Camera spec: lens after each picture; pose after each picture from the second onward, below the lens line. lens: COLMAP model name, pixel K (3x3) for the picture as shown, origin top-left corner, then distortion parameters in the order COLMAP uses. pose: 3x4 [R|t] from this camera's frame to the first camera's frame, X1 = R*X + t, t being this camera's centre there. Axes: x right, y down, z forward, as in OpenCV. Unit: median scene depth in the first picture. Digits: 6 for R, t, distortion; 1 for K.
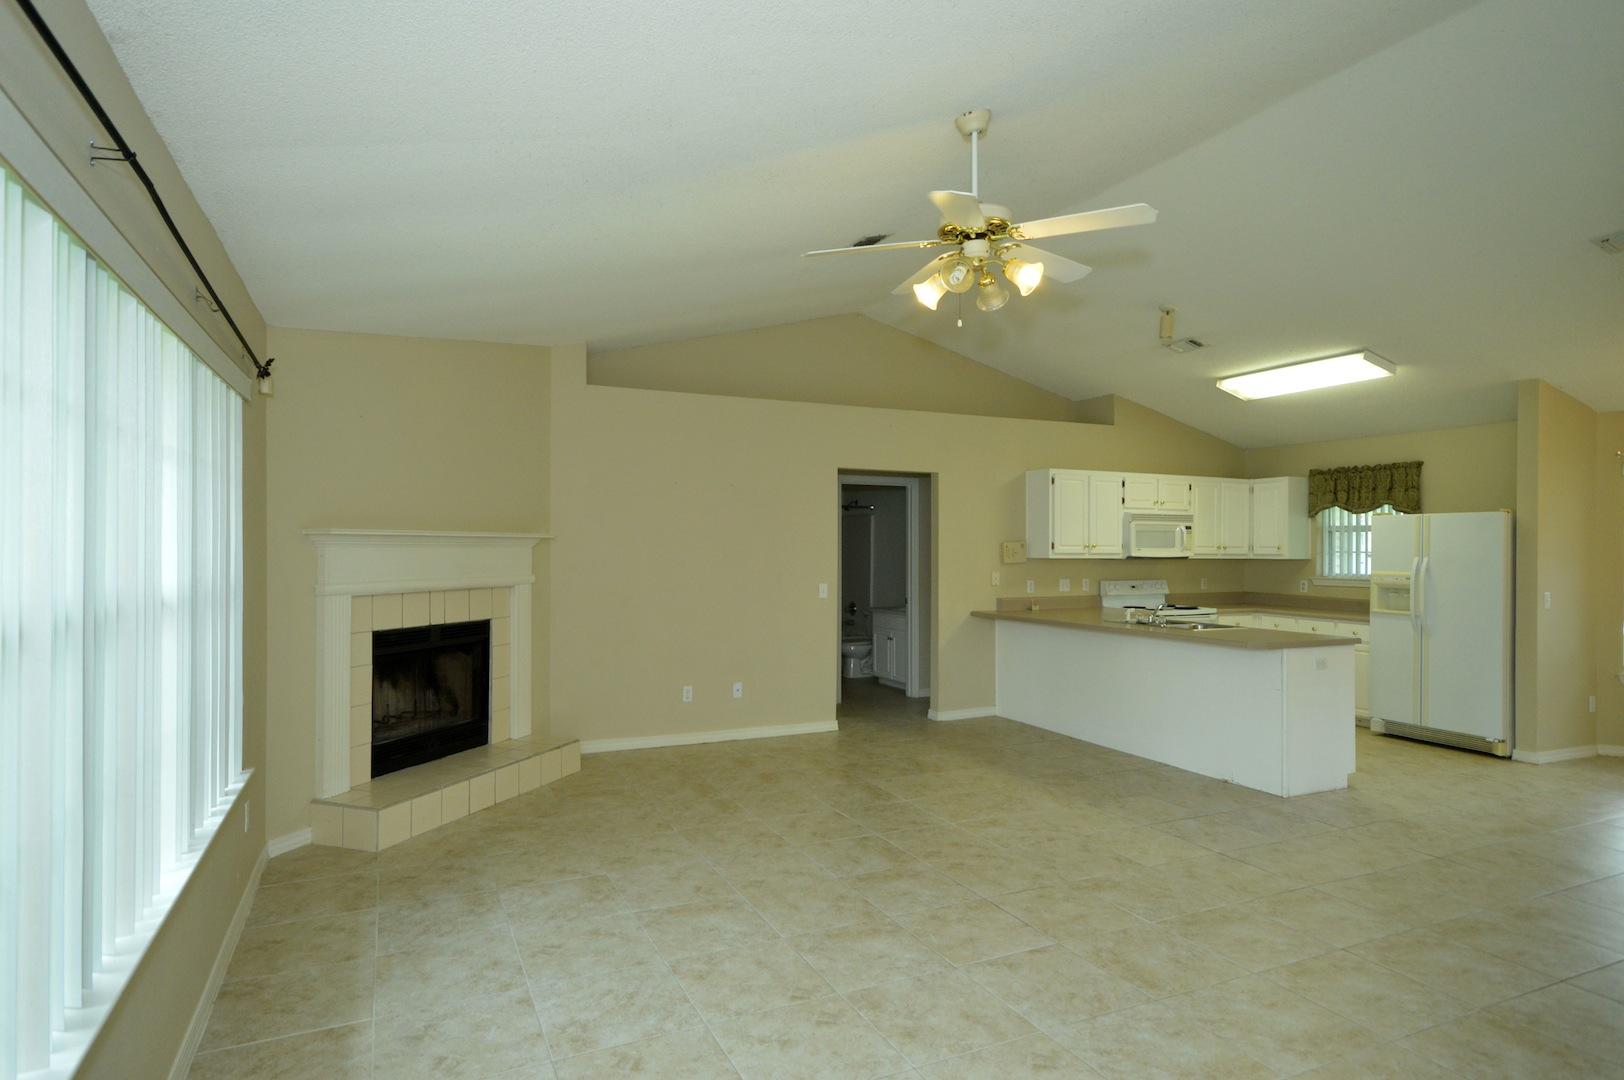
lens RADIAL K [[887.2, 0, 812.7], [0, 887.2, 543.8], [0, 0, 1]] dist [0.013829, 0.001671]
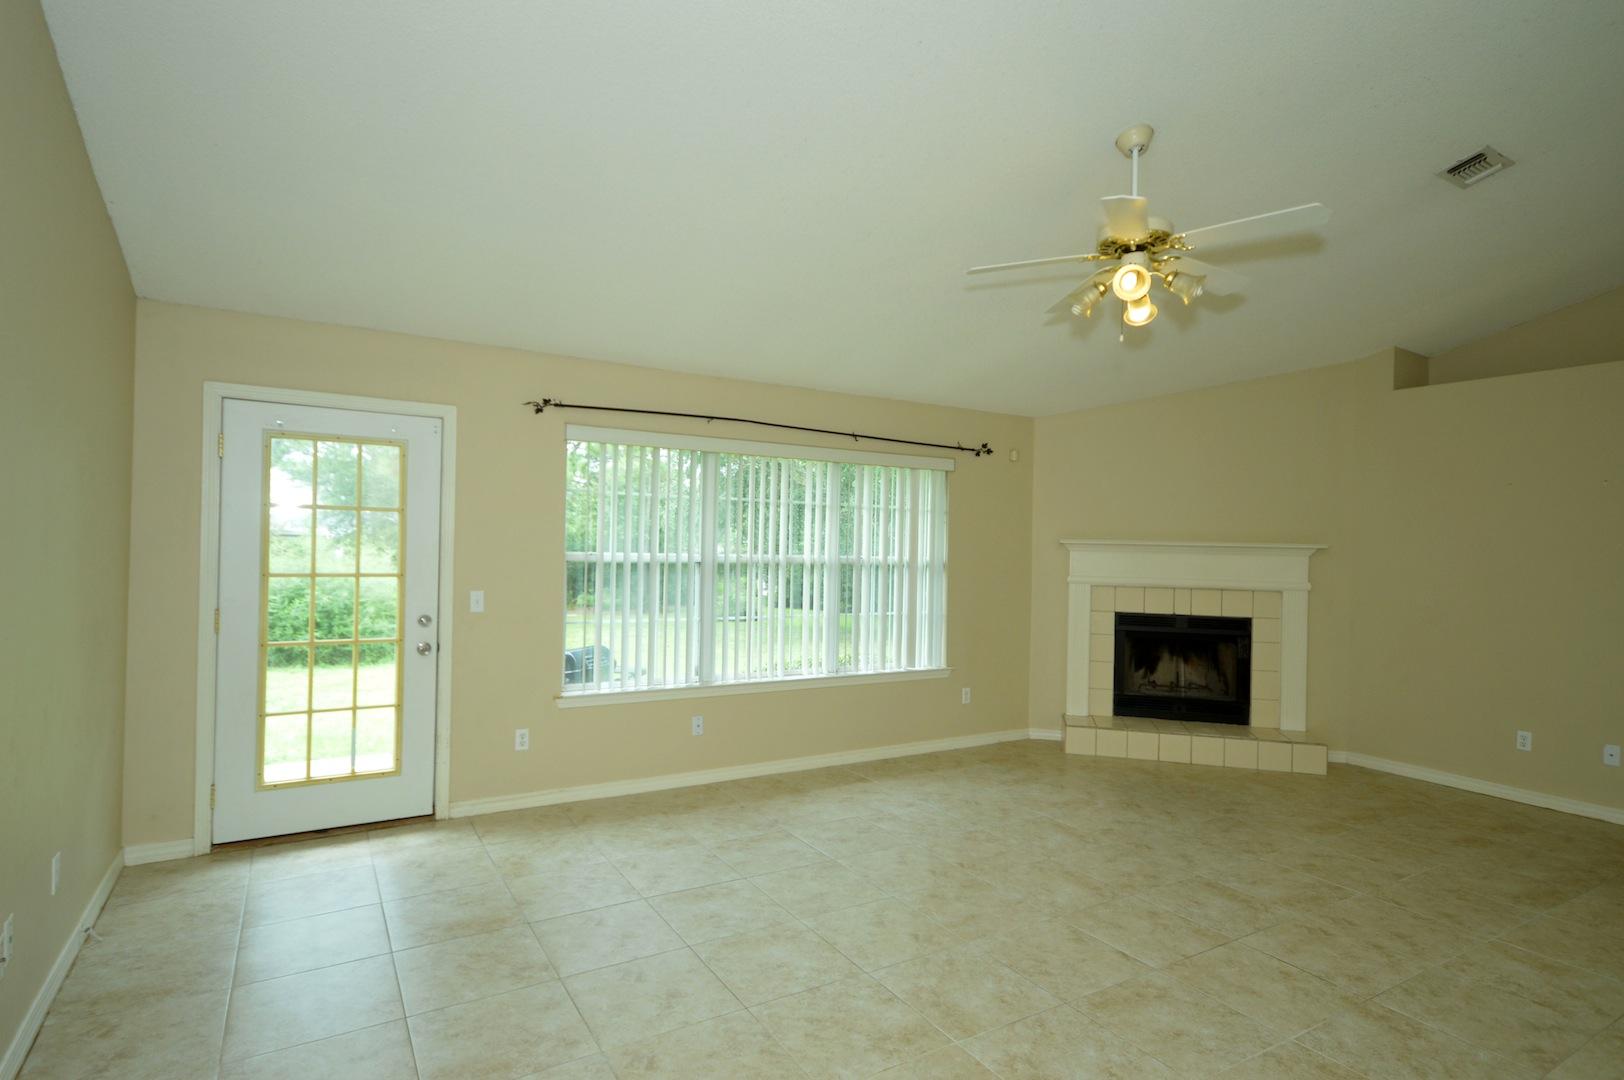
lens RADIAL K [[837.7, 0, 817.4], [0, 837.7, 550.4], [0, 0, 1]] dist [0.004504, -0.000856]
pose [[0.114712, 0.004305, -0.993389, 0.539046], [-0.019344, 0.999811, 0.002099, 0.004546], [0.993210, 0.018975, 0.114774, 0.256450]]
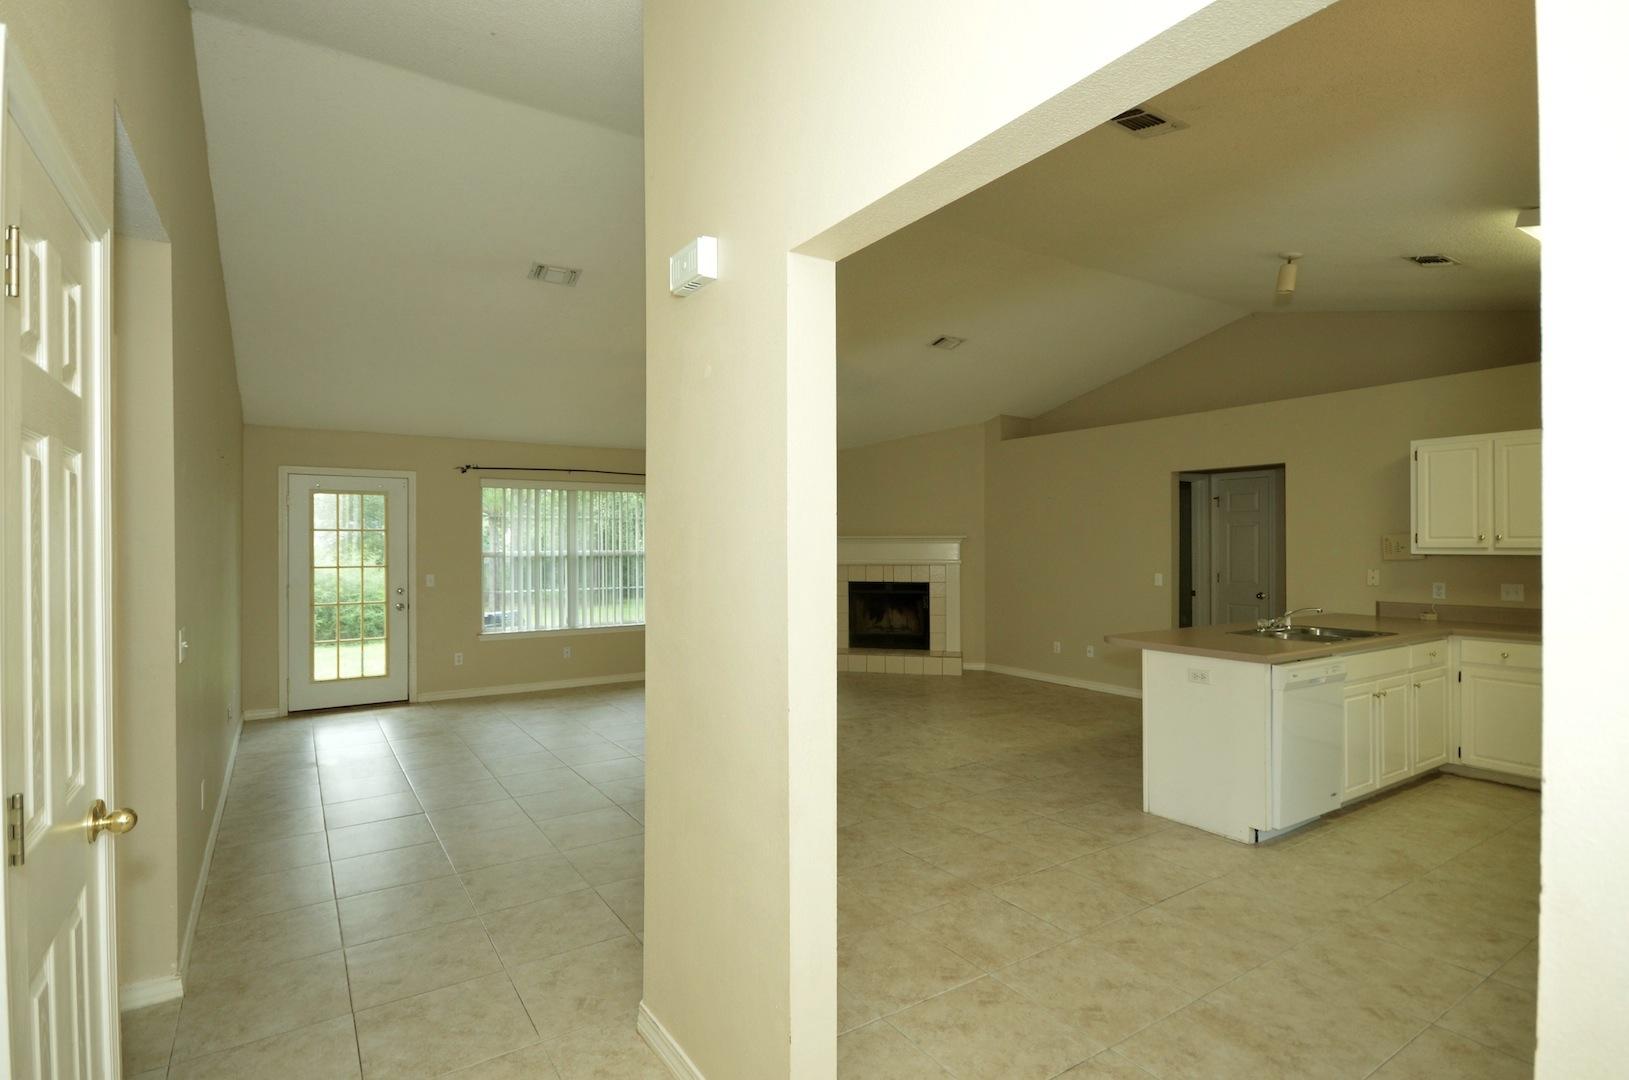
lens RADIAL K [[777.7, 0, 801.5], [0, 777.7, 546.4], [0, 0, 1]] dist [0.012026, -0.016697]
pose [[0.147006, -0.001192, -0.989135, 0.985136], [0.006204, 0.999981, -0.000283, 0.007122], [0.989116, -0.006095, 0.147011, 0.412517]]
